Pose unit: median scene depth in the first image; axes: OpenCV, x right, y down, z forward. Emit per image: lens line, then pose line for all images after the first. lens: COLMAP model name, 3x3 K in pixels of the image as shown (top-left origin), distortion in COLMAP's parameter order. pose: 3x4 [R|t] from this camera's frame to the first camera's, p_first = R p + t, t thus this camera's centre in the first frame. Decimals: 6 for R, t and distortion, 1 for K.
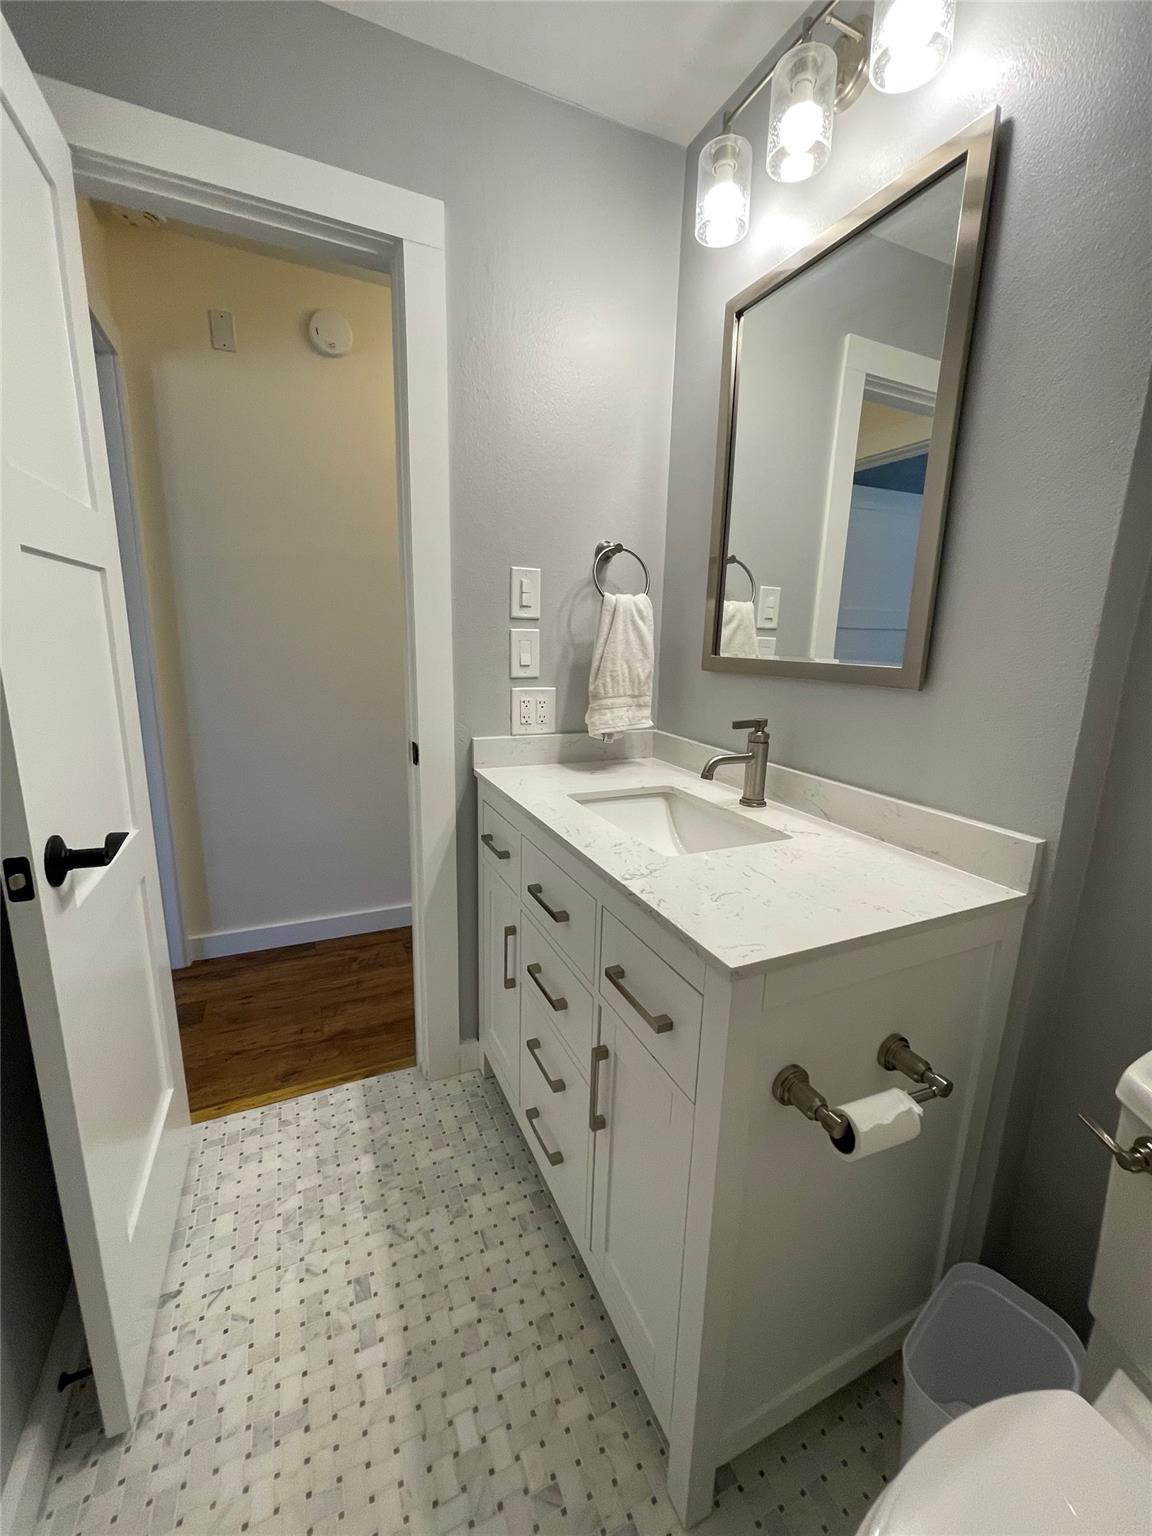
lens RADIAL K [[623.9, 0, 579.6], [0, 623.9, 766.4], [0, 0, 1]] dist [-0.000141, 0.000367]
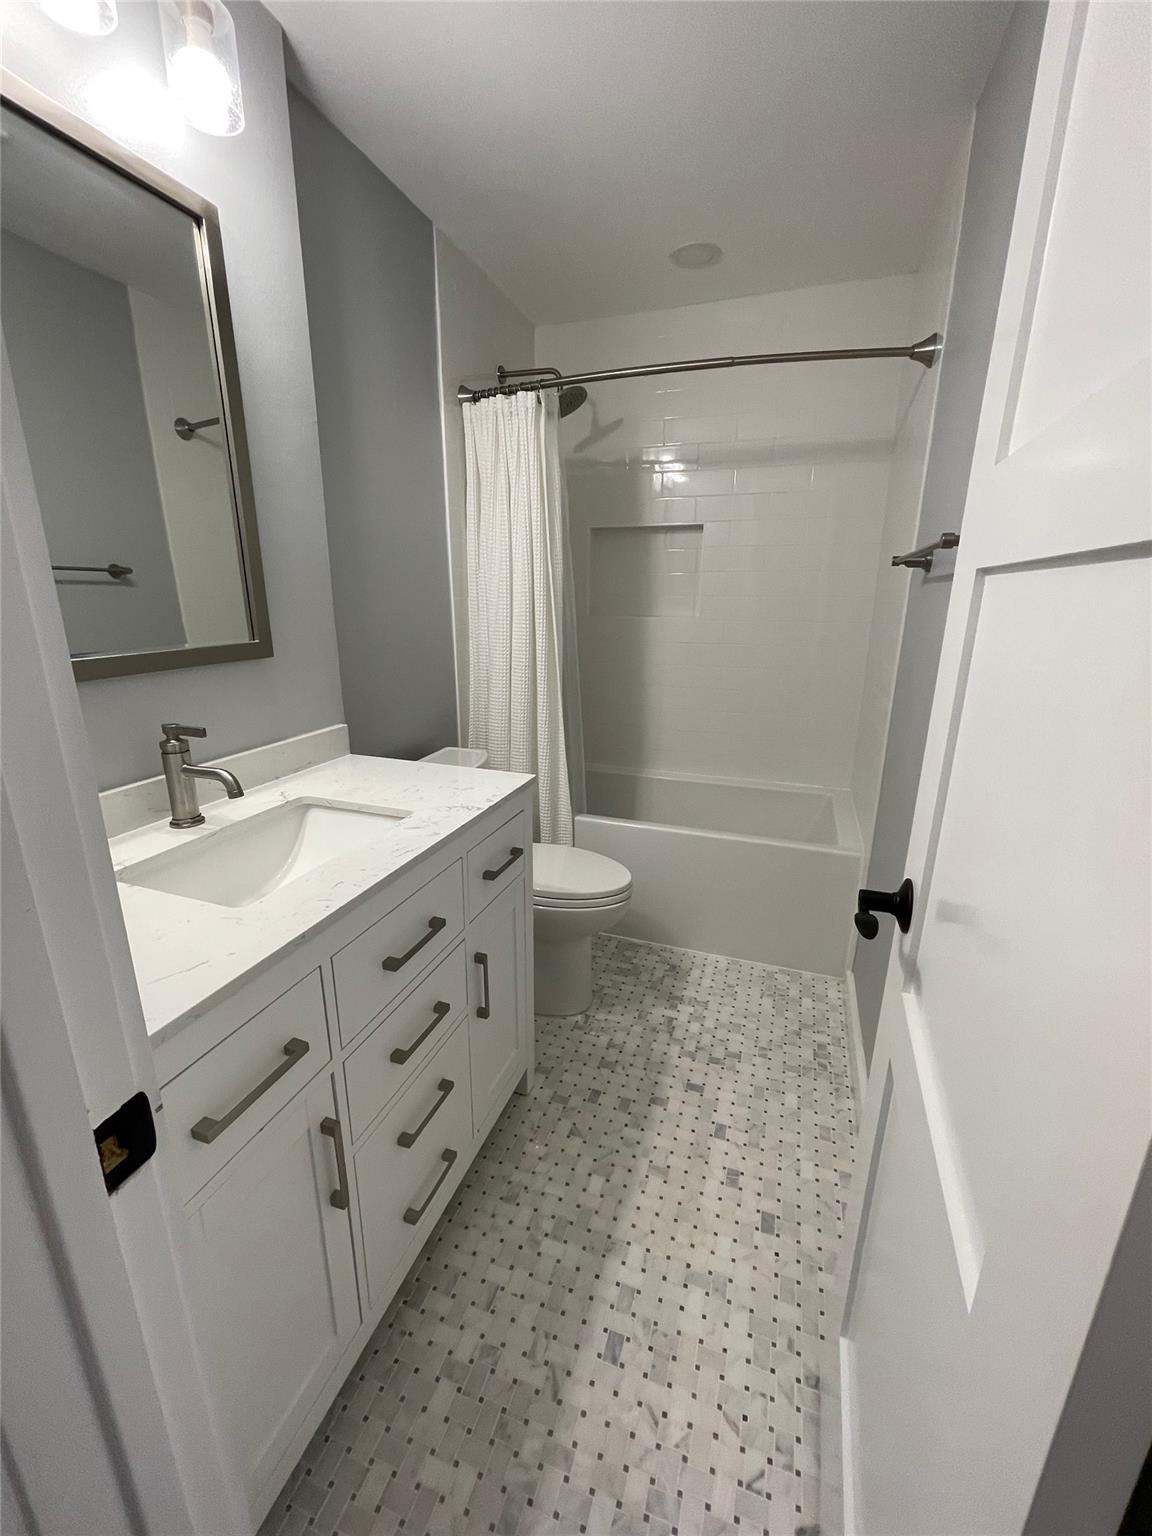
lens RADIAL K [[623.9, 0, 575.9], [0, 623.9, 768.8], [0, 0, 1]] dist [-0.000141, 0.000367]
pose [[-0.718553, -0.220390, 0.659629, -0.744523], [0.116662, 0.896826, 0.426724, -0.352530], [-0.685618, 0.383577, -0.618706, 1.304476]]
